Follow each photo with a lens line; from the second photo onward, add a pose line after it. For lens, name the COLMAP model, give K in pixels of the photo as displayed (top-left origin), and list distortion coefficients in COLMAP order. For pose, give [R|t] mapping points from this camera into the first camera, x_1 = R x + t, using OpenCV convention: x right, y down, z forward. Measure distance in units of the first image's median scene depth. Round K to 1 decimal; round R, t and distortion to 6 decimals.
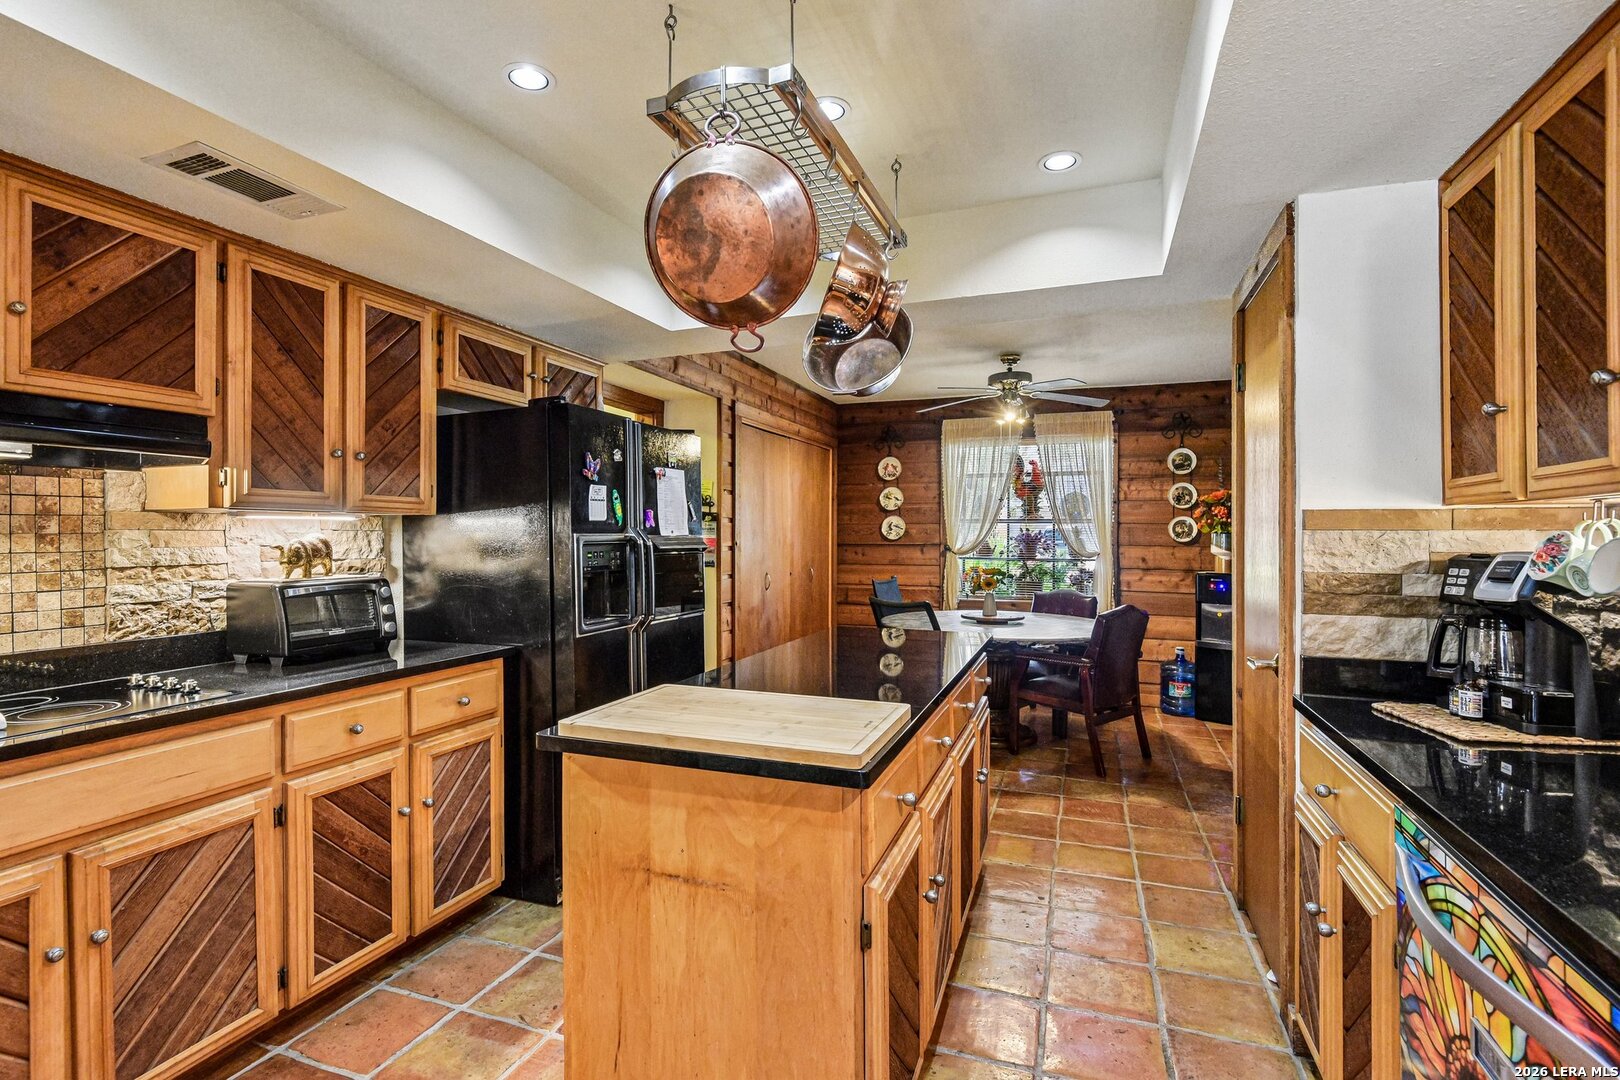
lens RADIAL K [[770.1, 0, 812.9], [0, 770.1, 528.3], [0, 0, 1]] dist [-0.002673, -0.021565]
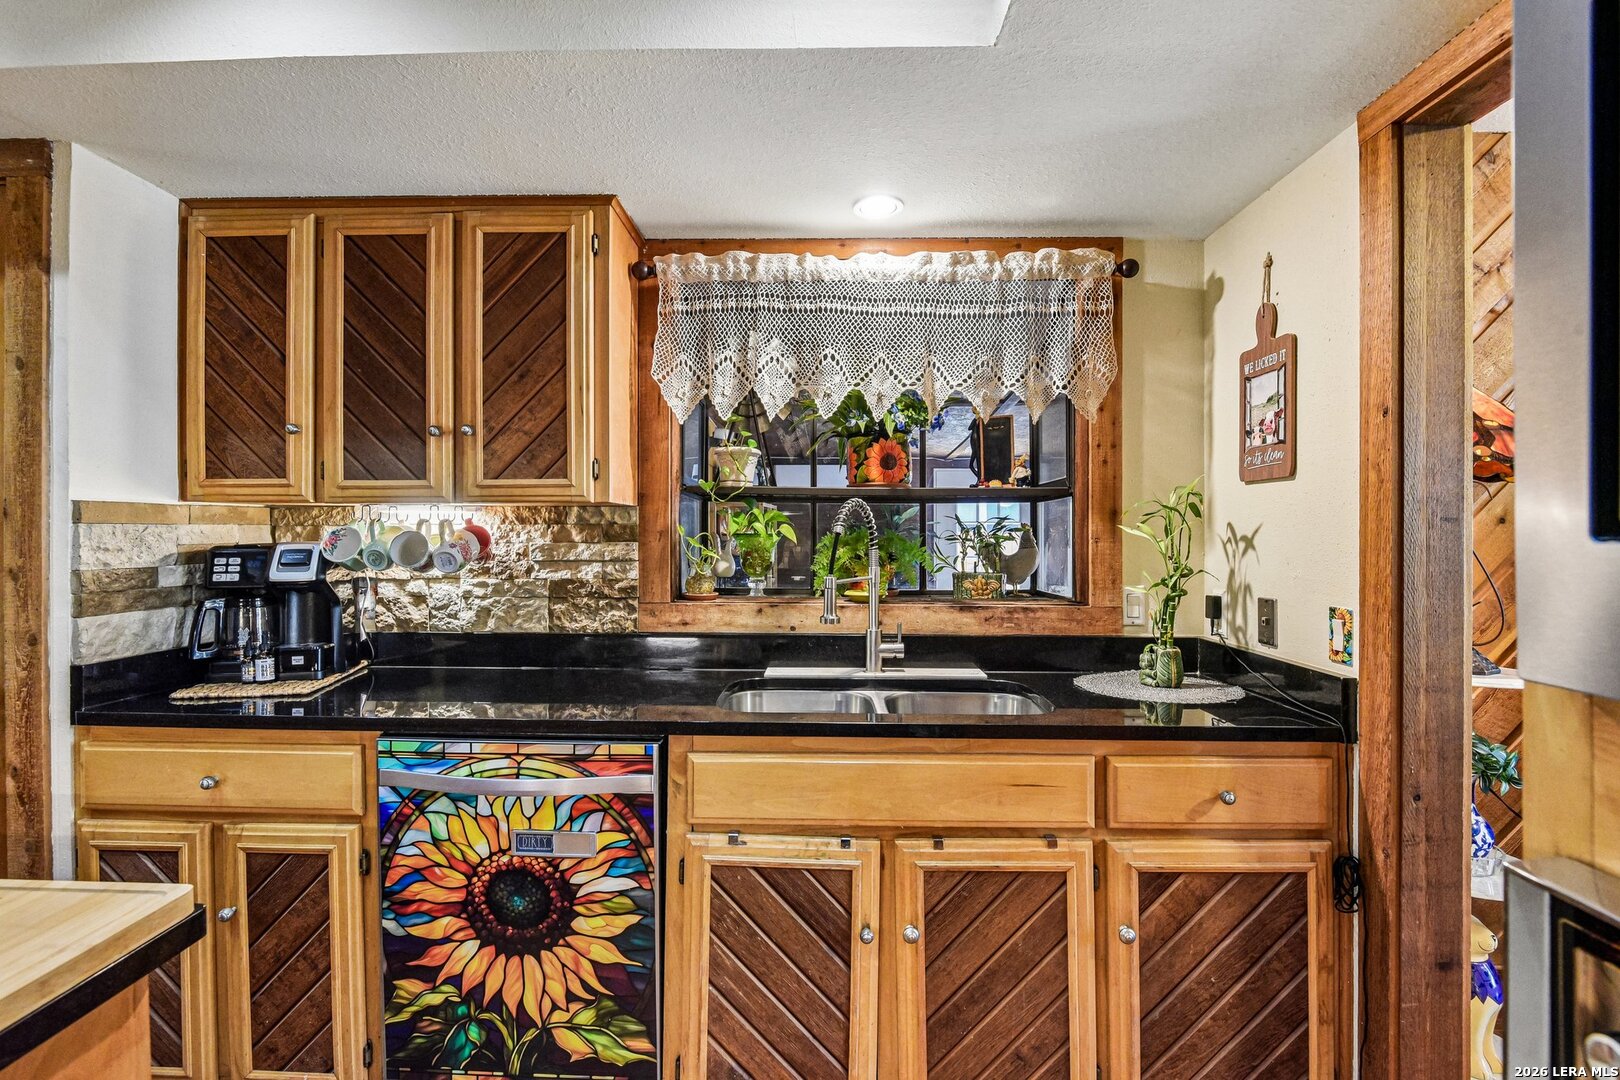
lens RADIAL K [[773.5, 0, 788.0], [0, 773.5, 531.9], [0, 0, 1]] dist [-0.003127, -0.014184]
pose [[-0.312132, -0.004734, 0.950027, -0.149493], [-0.012457, 0.999922, 0.000890, 0.000490], [-0.949957, -0.011557, -0.312167, 0.163789]]
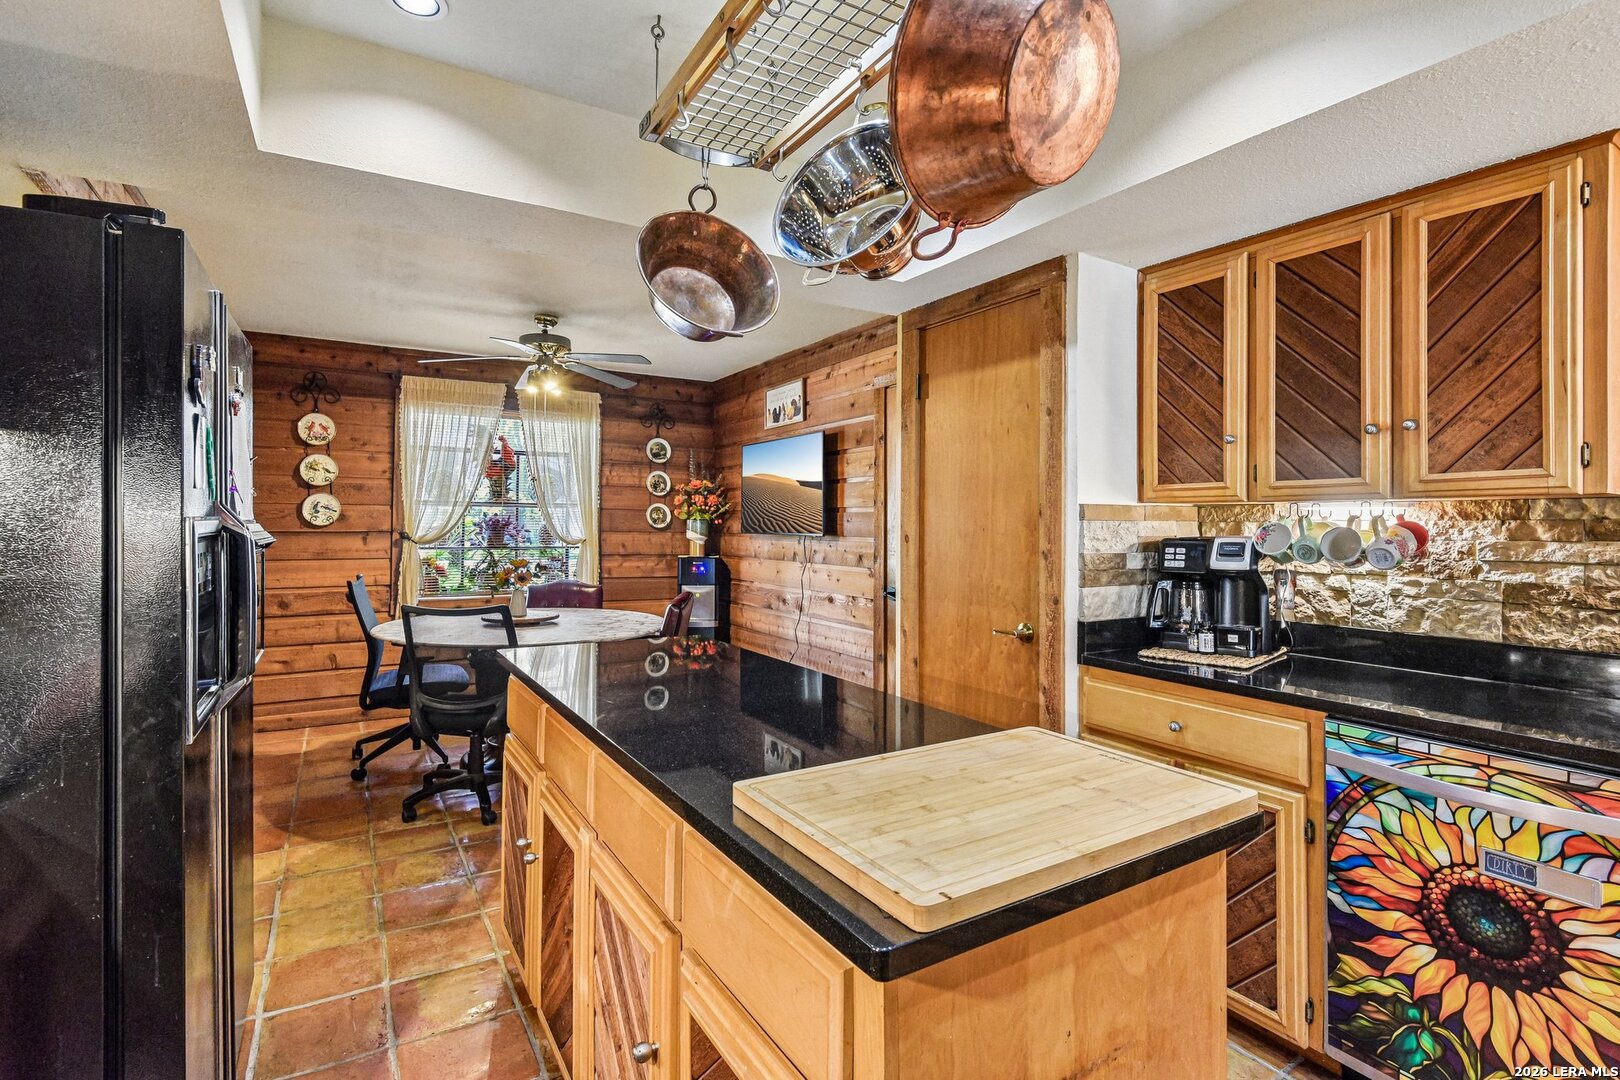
lens RADIAL K [[753.5, 0, 826.6], [0, 753.5, 507.2], [0, 0, 1]] dist [-0.001540, -0.012533]
pose [[0.609730, 0.019070, 0.792380, -0.191054], [-0.012839, 0.999817, -0.014183, 0.001379], [-0.792505, -0.001525, 0.609864, 0.192868]]
